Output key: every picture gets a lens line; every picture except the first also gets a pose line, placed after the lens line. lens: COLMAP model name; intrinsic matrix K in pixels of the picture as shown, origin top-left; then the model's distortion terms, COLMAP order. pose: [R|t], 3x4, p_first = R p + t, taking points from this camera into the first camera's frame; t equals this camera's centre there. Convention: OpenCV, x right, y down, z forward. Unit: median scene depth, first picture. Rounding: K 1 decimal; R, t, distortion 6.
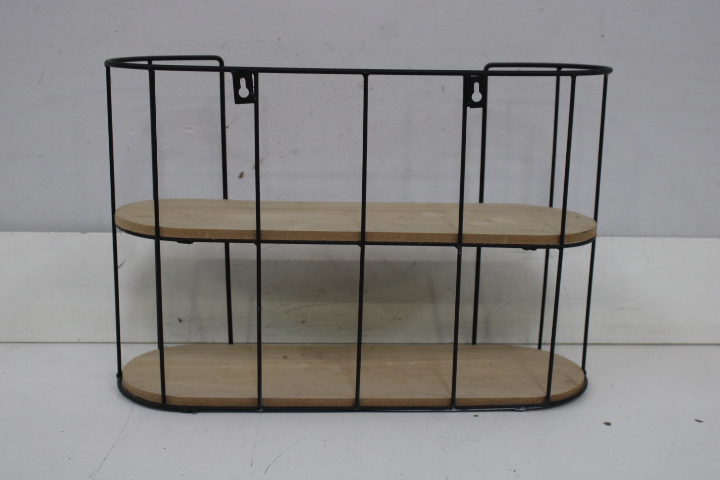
lens RADIAL K [[955.5, 0, 360.0], [0, 955.5, 240.0], [0, 0, 1]] dist [-0.059417, -0.001485]
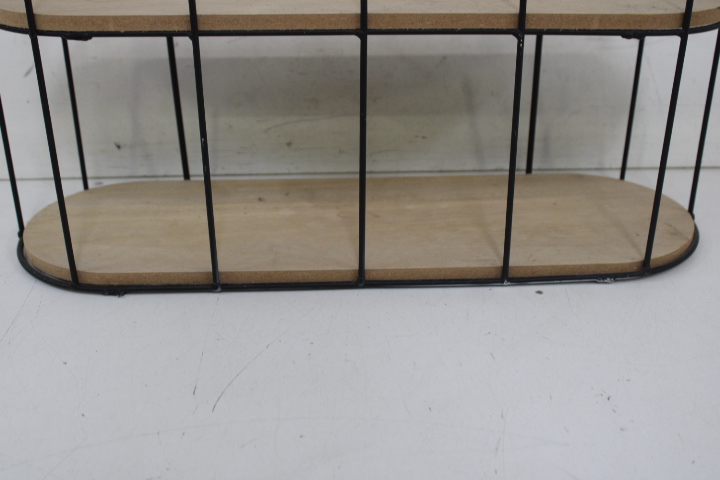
lens RADIAL K [[945.0, 0, 360.0], [0, 945.0, 240.0], [0, 0, 1]] dist [-0.076360, 0.121109]
pose [[0.999544, -0.015777, -0.025750, 0.012721], [0.021147, 0.974398, 0.223835, -0.001974], [0.021560, -0.224278, 0.974287, 0.343479]]
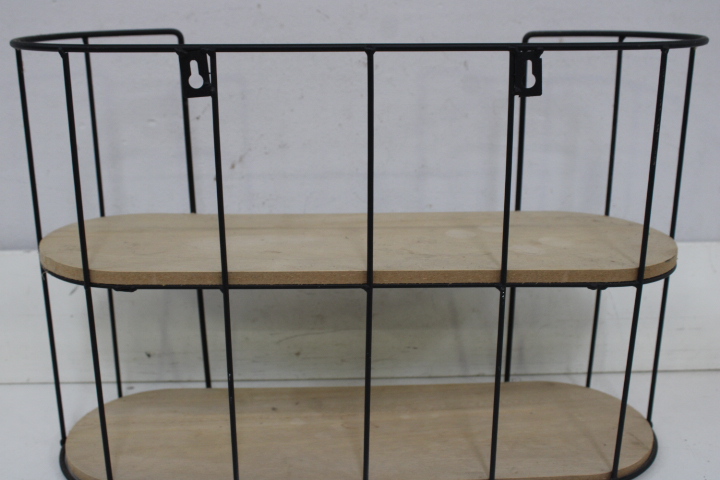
lens RADIAL K [[838.4, 0, 360.0], [0, 838.4, 240.0], [0, 0, 1]] dist [-0.091698, 0.044588]
pose [[0.999832, -0.017551, -0.005241, -0.000424], [0.017835, 0.998030, 0.060143, -0.063682], [0.004175, -0.060226, 0.998176, 0.334649]]
